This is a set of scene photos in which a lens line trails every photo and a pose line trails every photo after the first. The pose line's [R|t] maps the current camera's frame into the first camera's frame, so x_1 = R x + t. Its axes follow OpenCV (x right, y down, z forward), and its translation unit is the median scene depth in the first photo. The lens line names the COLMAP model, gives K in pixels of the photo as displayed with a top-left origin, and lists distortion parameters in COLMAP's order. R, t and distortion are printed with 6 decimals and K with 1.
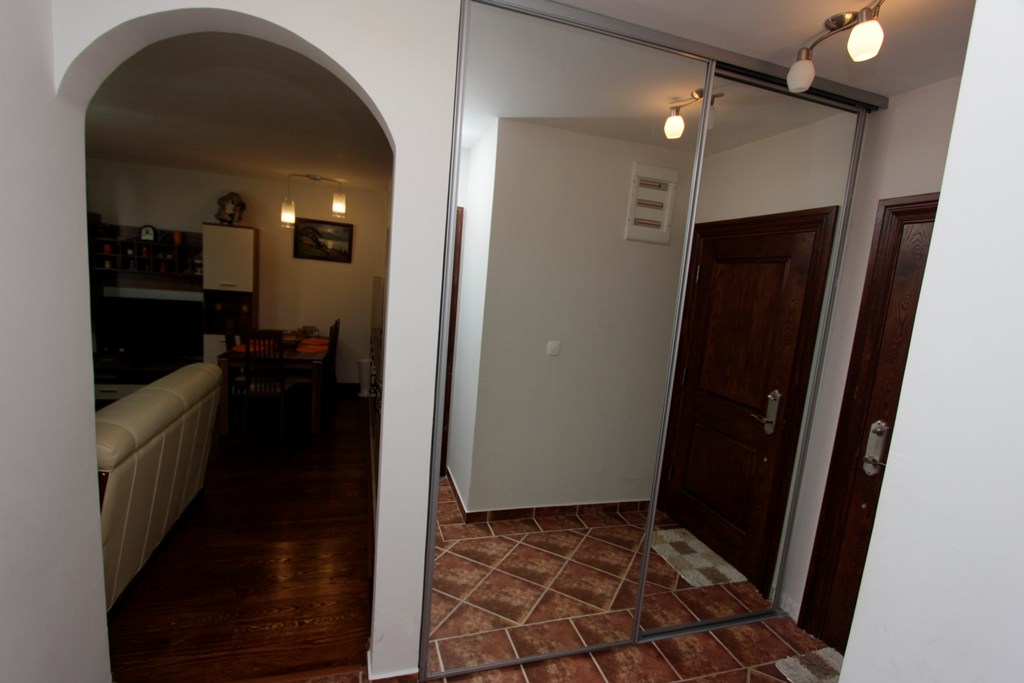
lens RADIAL K [[473.8, 0, 512.5], [0, 473.8, 353.0], [0, 0, 1]] dist [-0.019368, 0.001196]
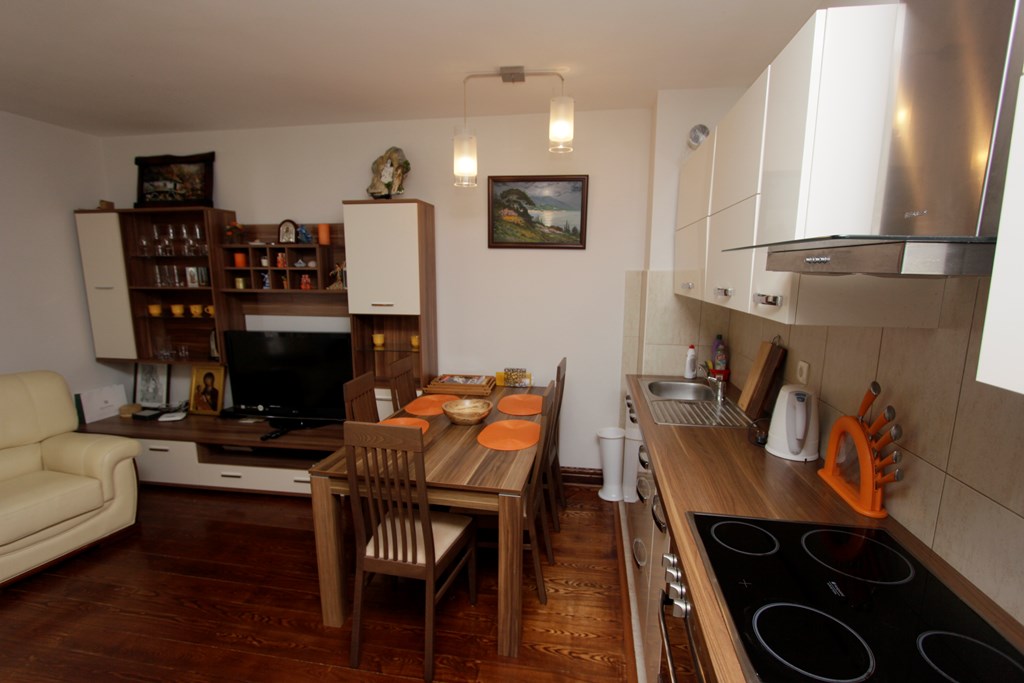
lens RADIAL K [[473.8, 0, 512.5], [0, 473.8, 353.0], [0, 0, 1]] dist [-0.019368, 0.001196]
pose [[0.889764, -0.002524, -0.456414, -0.192430], [0.002203, 0.999997, -0.001236, -0.082514], [0.456415, 0.000094, 0.889767, 0.545600]]
